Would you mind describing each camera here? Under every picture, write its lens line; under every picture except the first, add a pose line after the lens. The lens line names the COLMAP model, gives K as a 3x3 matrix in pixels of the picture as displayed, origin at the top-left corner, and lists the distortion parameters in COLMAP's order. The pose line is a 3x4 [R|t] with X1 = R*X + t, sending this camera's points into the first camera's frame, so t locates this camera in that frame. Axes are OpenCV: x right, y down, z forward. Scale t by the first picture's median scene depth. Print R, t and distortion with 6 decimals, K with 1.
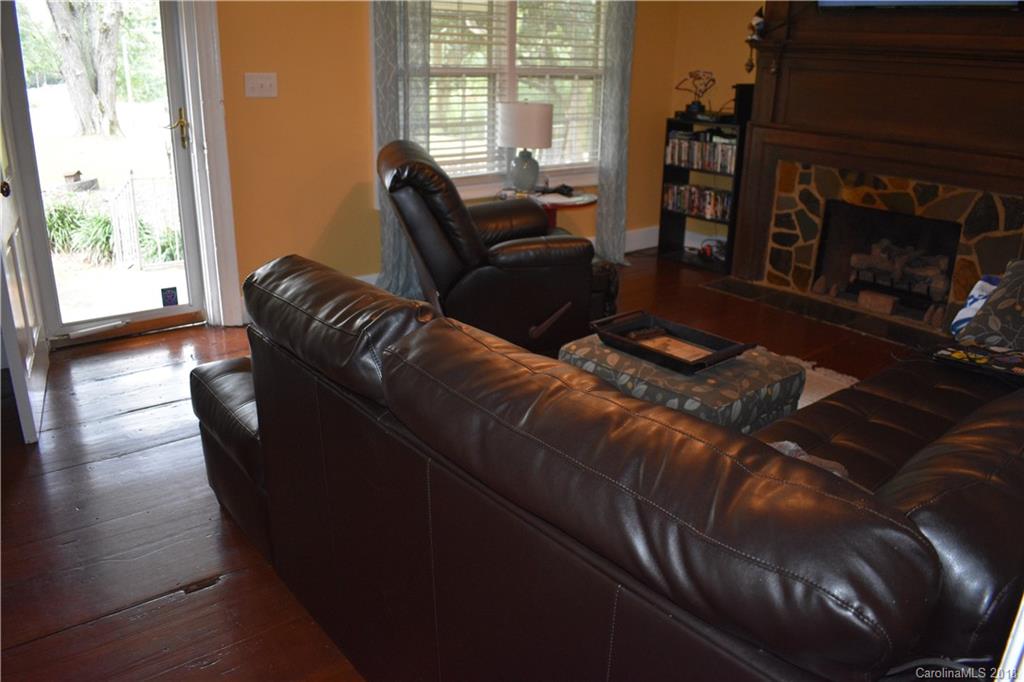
lens RADIAL K [[784.8, 0, 512.0], [0, 784.8, 341.0], [0, 0, 1]] dist [-0.095270, 0.013596]
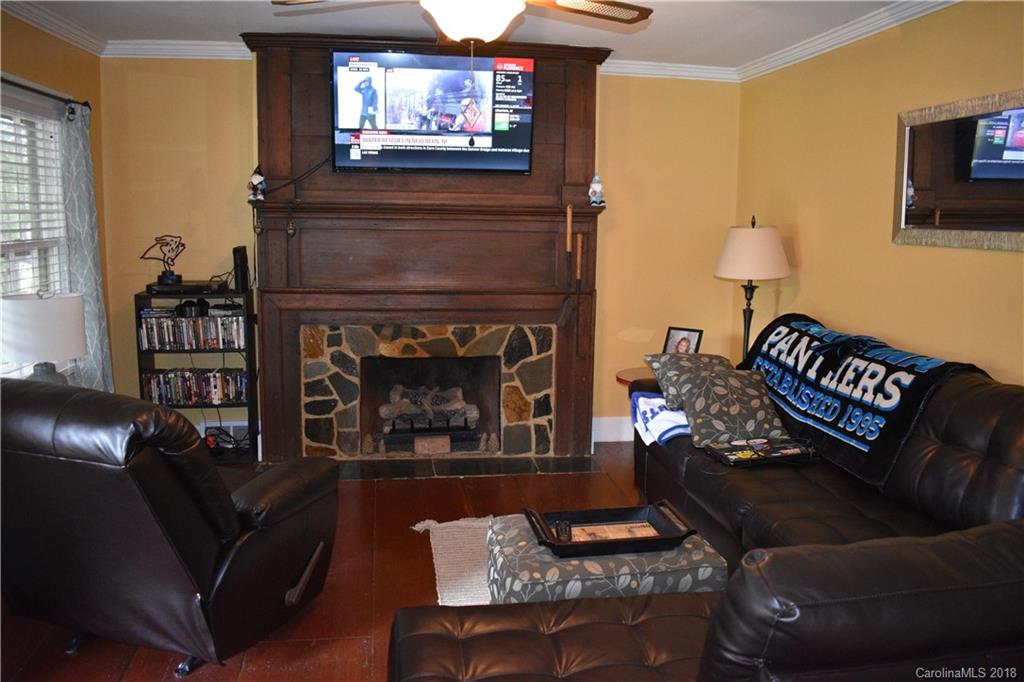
lens RADIAL K [[831.6, 0, 512.0], [0, 831.6, 341.0], [0, 0, 1]] dist [-0.071417, 0.003185]
pose [[0.502476, -0.141619, 0.852914, -0.393049], [0.293056, 0.955994, -0.013913, -0.136236], [-0.813410, 0.256942, 0.521867, 0.300364]]
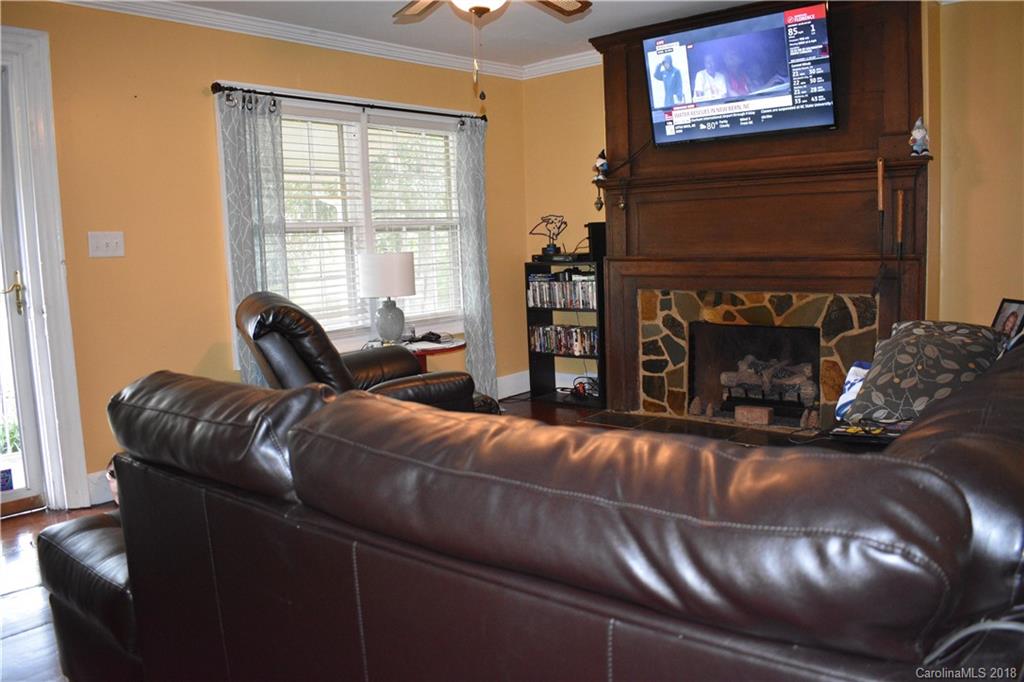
lens RADIAL K [[802.2, 0, 512.0], [0, 802.2, 341.0], [0, 0, 1]] dist [-0.091239, 0.012483]
pose [[0.979543, -0.080248, 0.184543, -0.022004], [0.119485, 0.969830, -0.212494, 0.039448], [-0.161923, 0.230197, 0.959578, 0.022674]]
